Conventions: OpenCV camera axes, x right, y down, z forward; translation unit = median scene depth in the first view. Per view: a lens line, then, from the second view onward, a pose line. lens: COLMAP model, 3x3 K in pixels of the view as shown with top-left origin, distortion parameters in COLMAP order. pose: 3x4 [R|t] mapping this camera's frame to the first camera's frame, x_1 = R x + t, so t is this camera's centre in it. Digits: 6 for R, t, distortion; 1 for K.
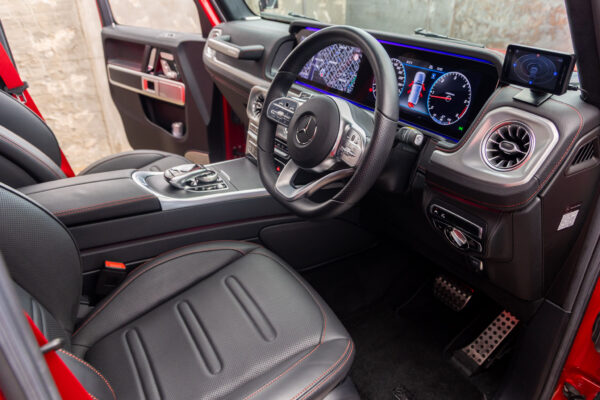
lens RADIAL K [[437.1, 0, 300.5], [0, 437.1, 199.0], [0, 0, 1]] dist [-0.001866, -0.001856]
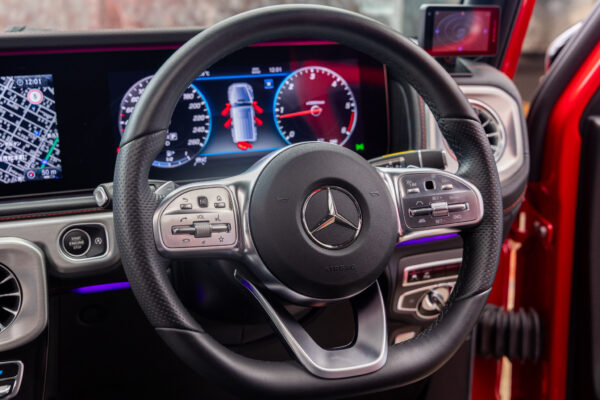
lens RADIAL K [[908.2, 0, 300.1], [0, 908.2, 200.4], [0, 0, 1]] dist [0.059936, 0.000000]
pose [[0.194157, -0.263866, 0.944816, -0.902705], [0.454786, 0.877597, 0.151636, -0.333499], [-0.869179, 0.400248, 0.290394, 0.738244]]
